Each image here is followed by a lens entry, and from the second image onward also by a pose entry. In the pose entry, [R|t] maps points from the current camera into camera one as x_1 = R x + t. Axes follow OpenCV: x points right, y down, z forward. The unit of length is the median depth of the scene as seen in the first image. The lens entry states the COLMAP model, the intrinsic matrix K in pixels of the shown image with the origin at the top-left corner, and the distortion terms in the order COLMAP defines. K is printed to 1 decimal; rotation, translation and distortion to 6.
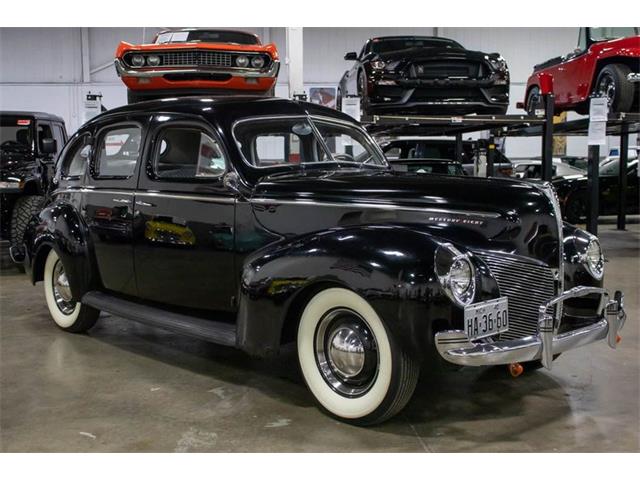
lens RADIAL K [[750.6, 0, 320.8], [0, 750.6, 249.8], [0, 0, 1]] dist [0.008573, 0.070267]
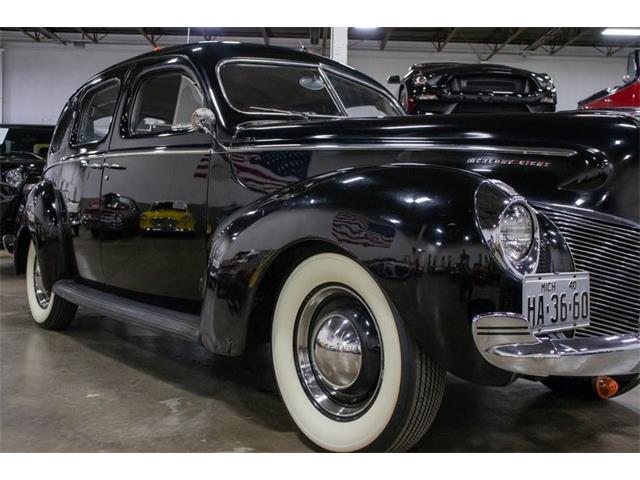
lens RADIAL K [[683.0, 0, 320.0], [0, 683.0, 240.0], [0, 0, 1]] dist [-0.021837, 0.003999]
pose [[0.996601, 0.039125, -0.072496, 0.057082], [-0.044179, 0.996605, -0.069475, 0.077439], [0.069531, 0.072442, 0.994946, 0.372950]]
